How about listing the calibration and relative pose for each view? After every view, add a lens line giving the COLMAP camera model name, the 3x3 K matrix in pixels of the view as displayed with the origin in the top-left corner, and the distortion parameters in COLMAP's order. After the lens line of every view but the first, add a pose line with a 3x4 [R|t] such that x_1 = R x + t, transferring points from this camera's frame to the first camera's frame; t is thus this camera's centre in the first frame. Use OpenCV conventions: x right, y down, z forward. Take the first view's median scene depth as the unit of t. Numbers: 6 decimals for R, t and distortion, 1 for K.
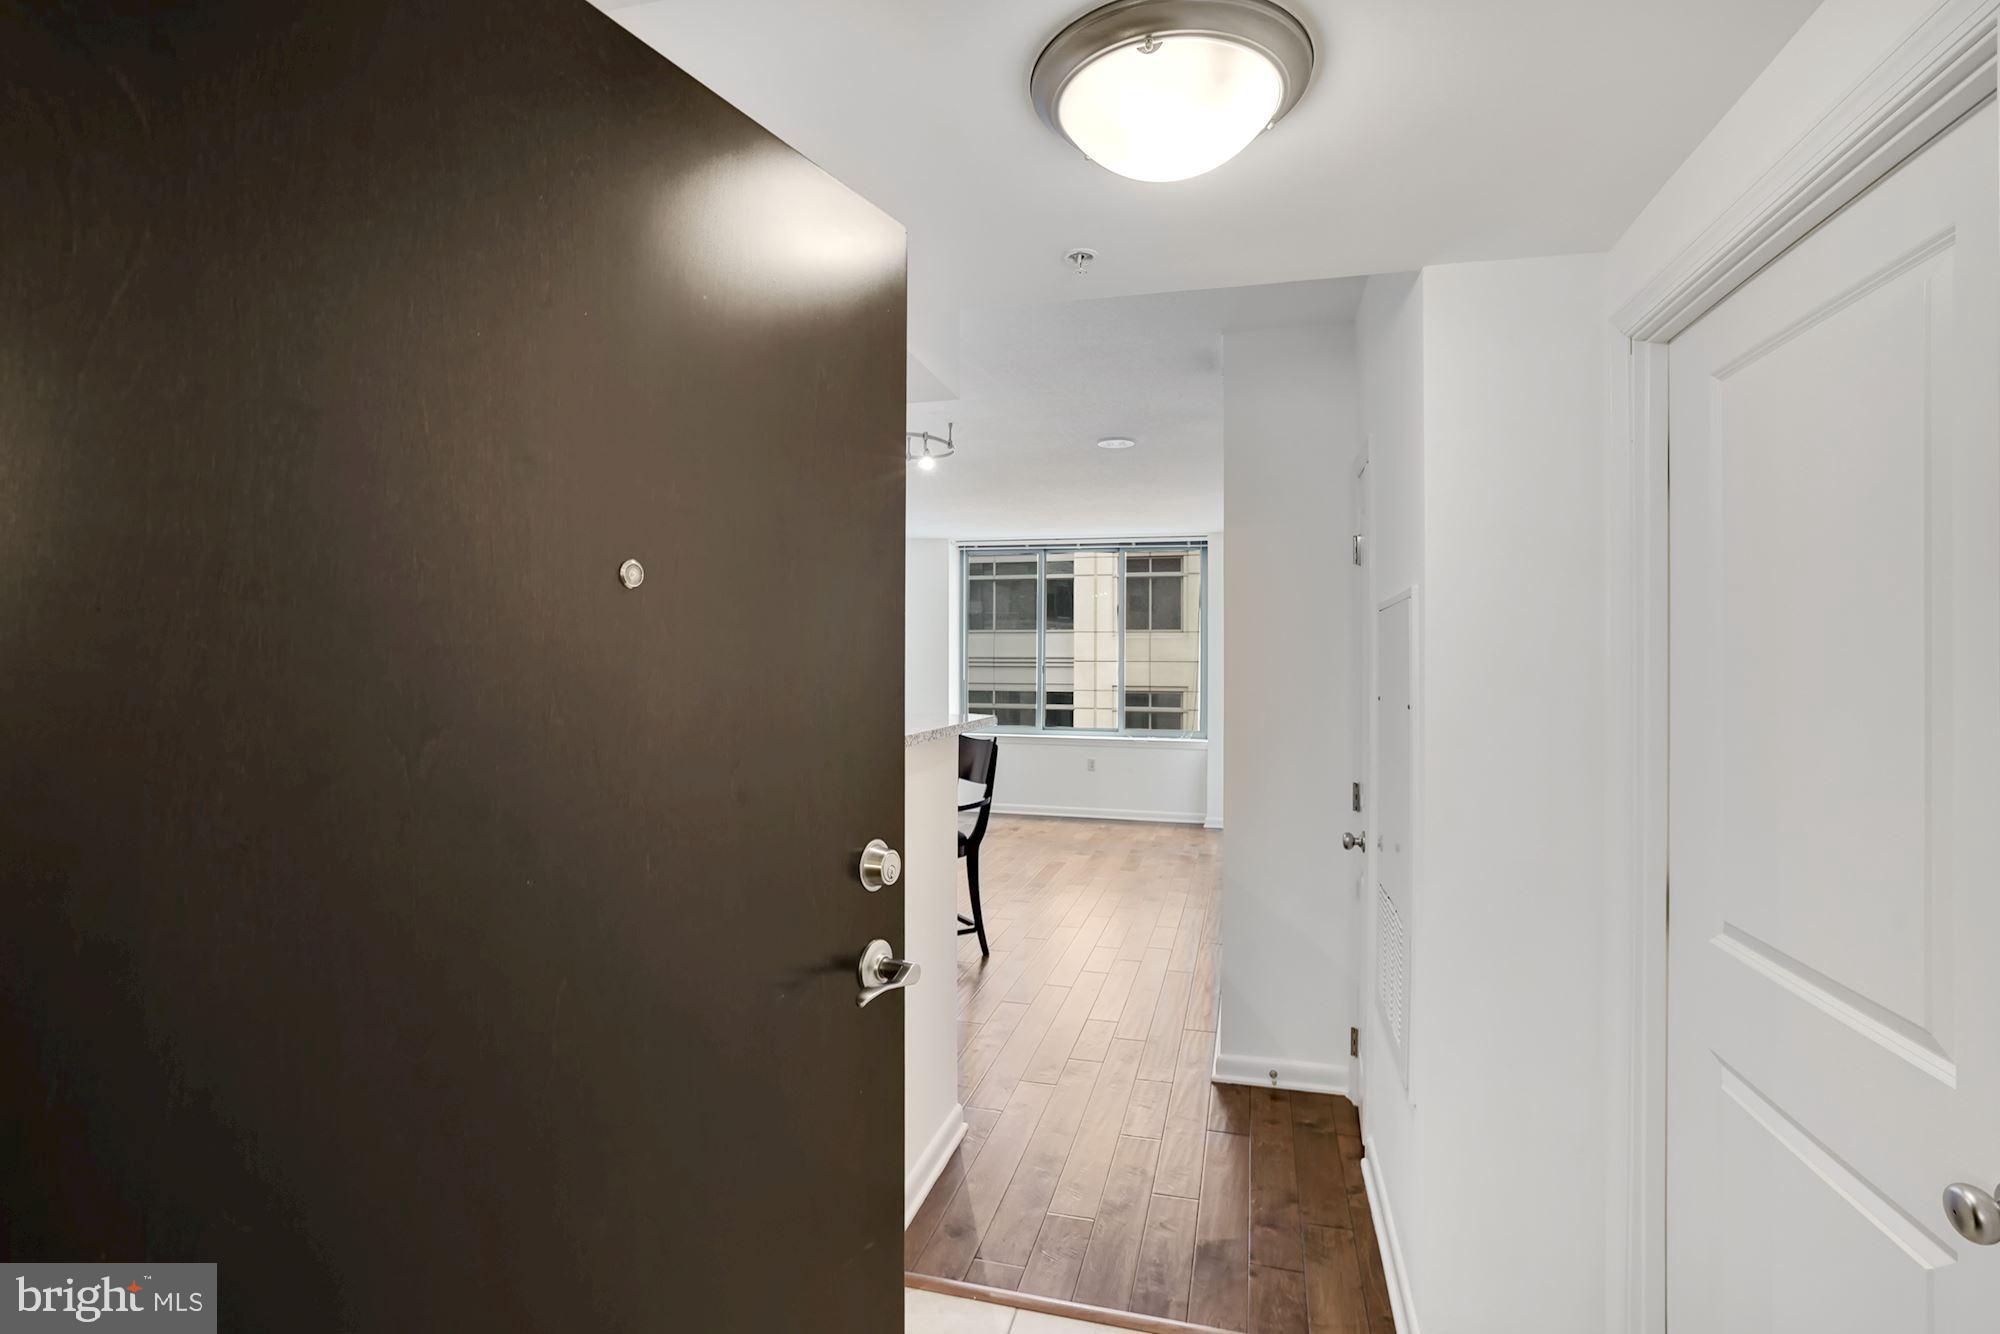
lens RADIAL K [[963.5, 0, 1009.1], [0, 963.5, 663.9], [0, 0, 1]] dist [-0.014438, 0.006191]
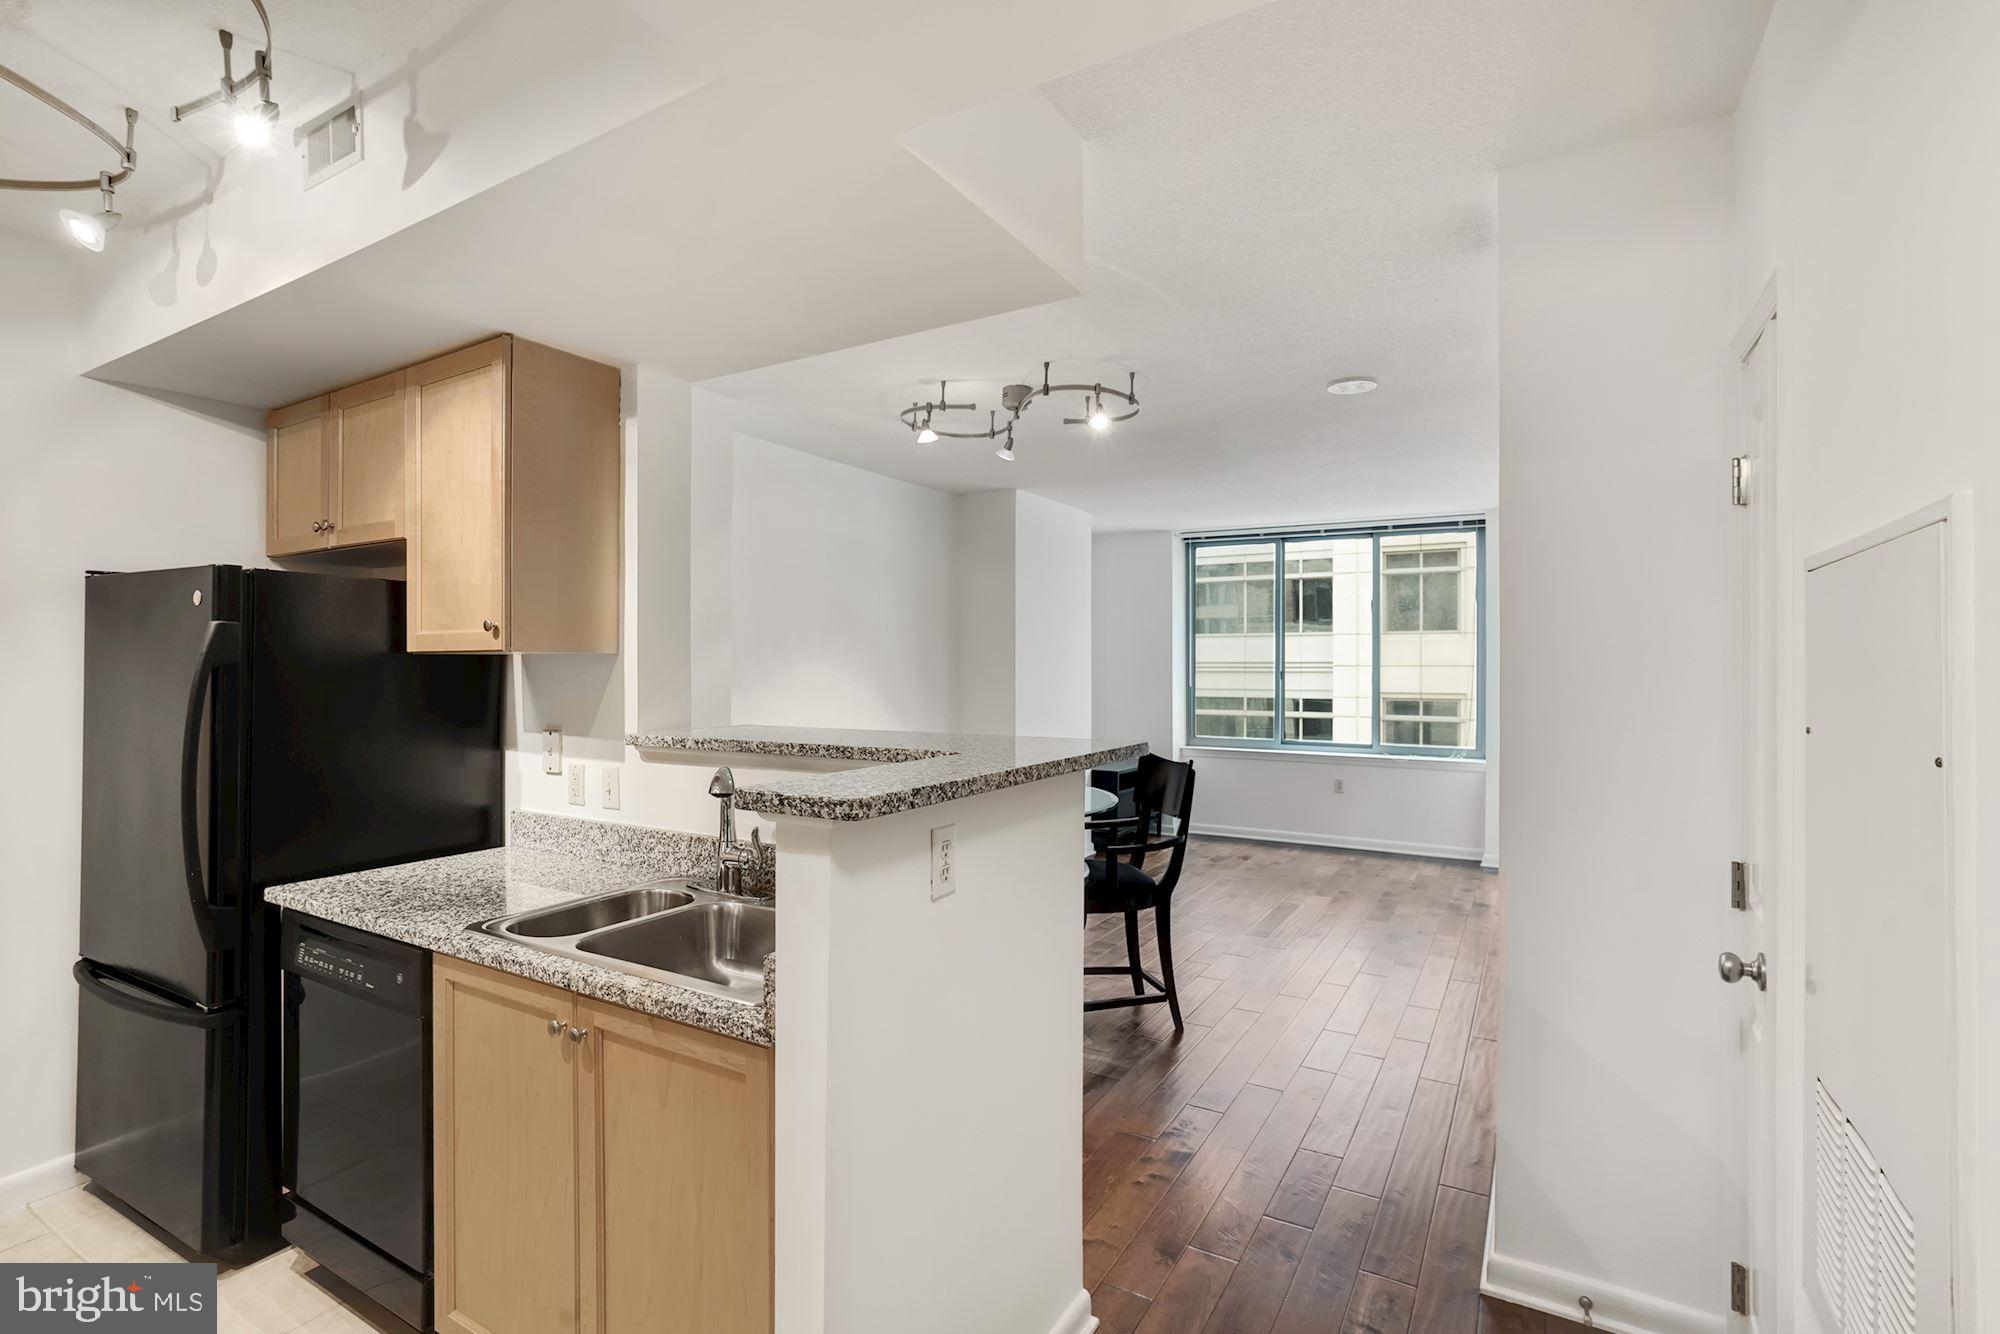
lens RADIAL K [[963.5, 0, 994.7], [0, 963.5, 673.0], [0, 0, 1]] dist [-0.014438, 0.006191]
pose [[0.962753, -0.002447, -0.270370, 0.024277], [0.003356, 0.999990, 0.002901, 0.000231], [0.270361, -0.003700, 0.962752, 0.097861]]
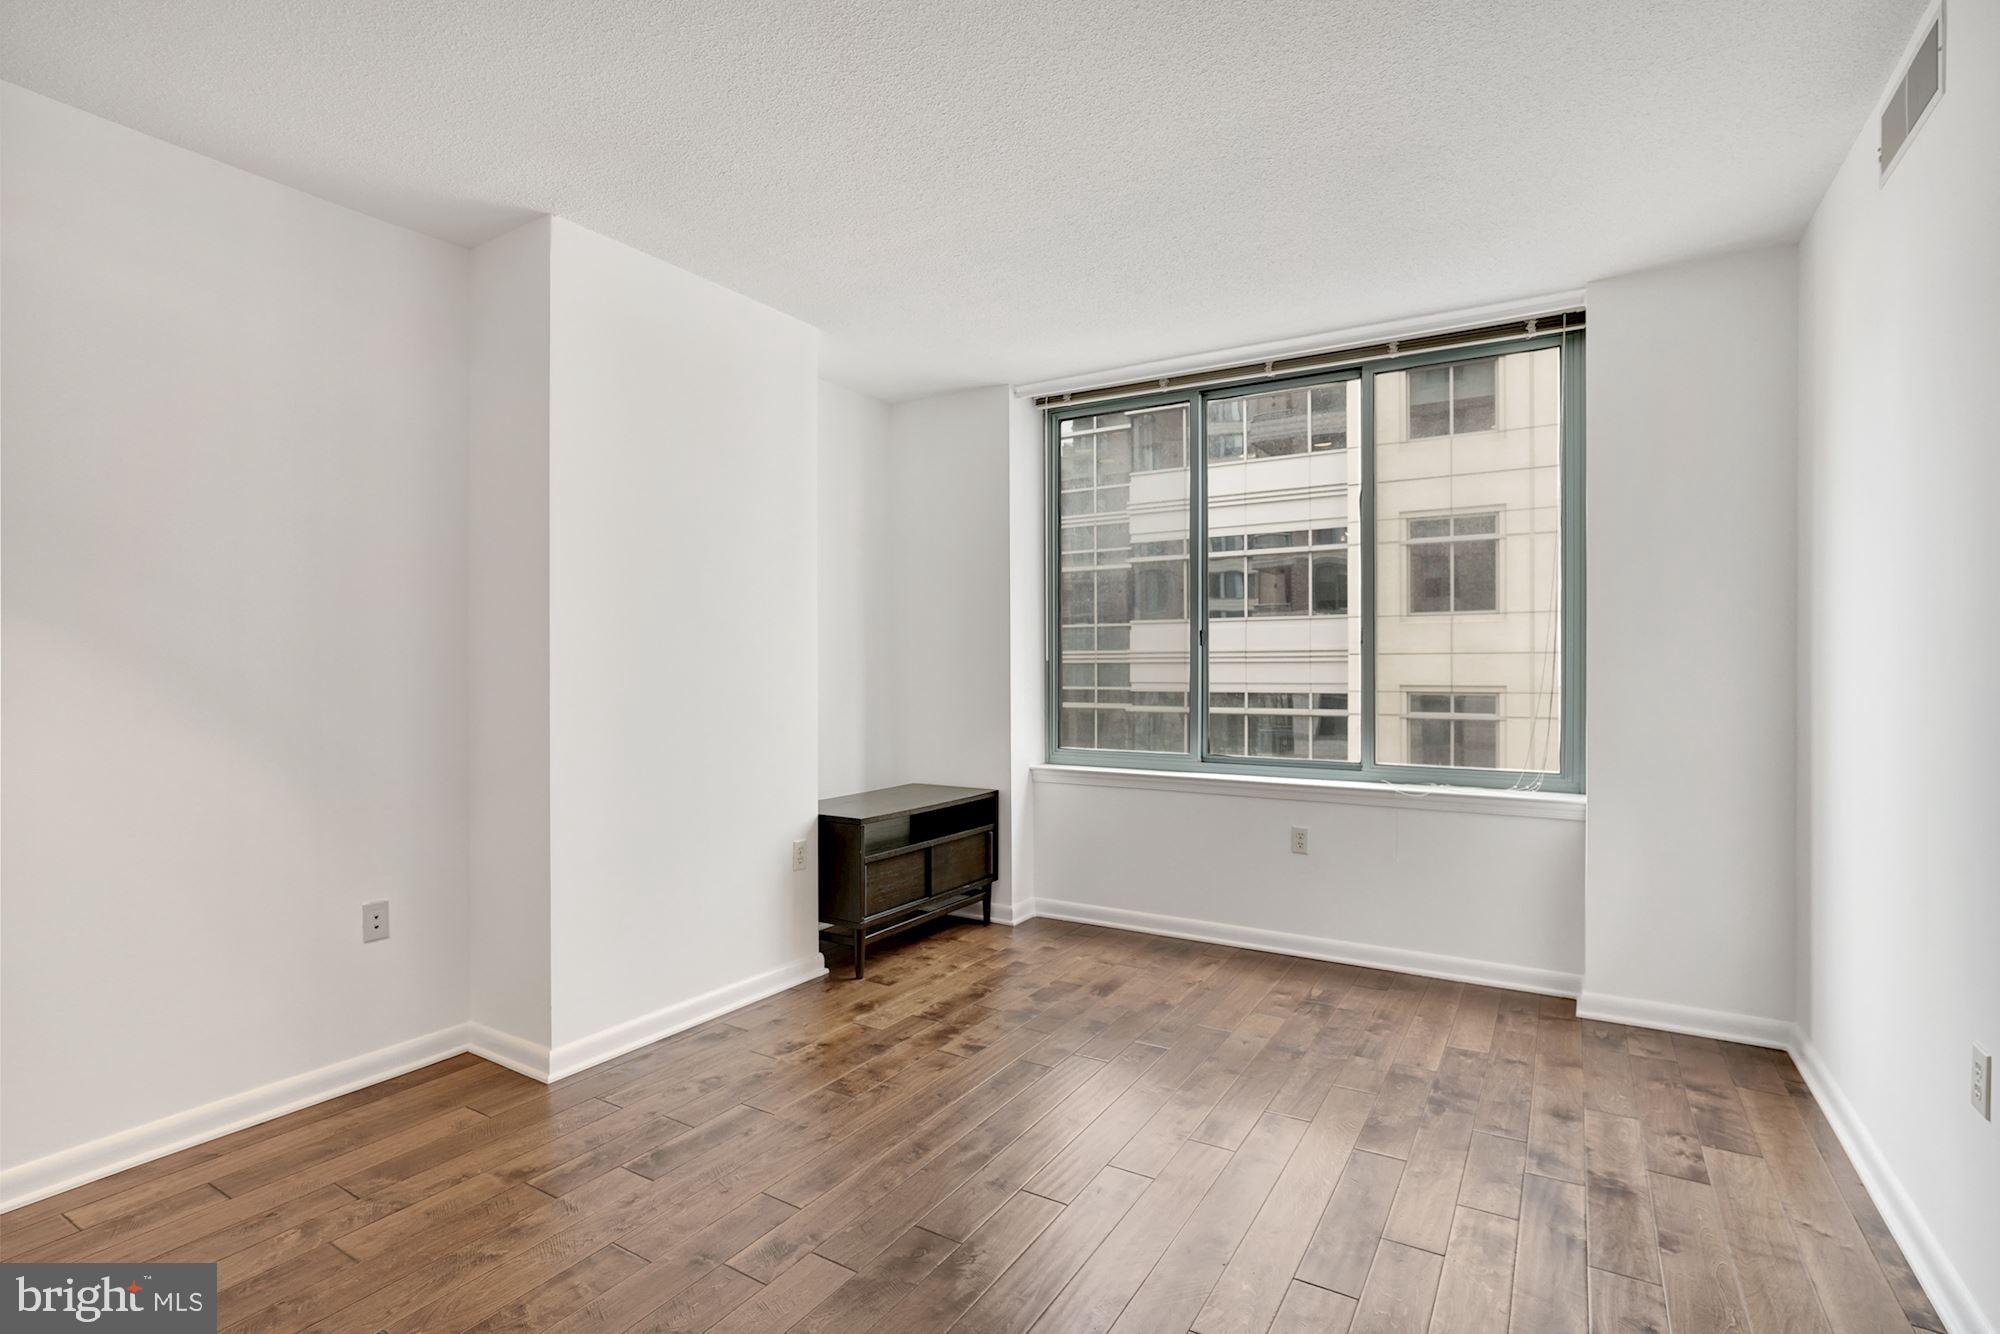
lens RADIAL K [[963.5, 0, 1006.6], [0, 963.5, 683.0], [0, 0, 1]] dist [-0.014438, 0.006191]
pose [[0.958098, -0.004076, -0.286413, 0.092072], [0.008421, 0.999867, 0.013938, 0.023474], [0.286318, -0.015766, 0.958005, 0.569872]]
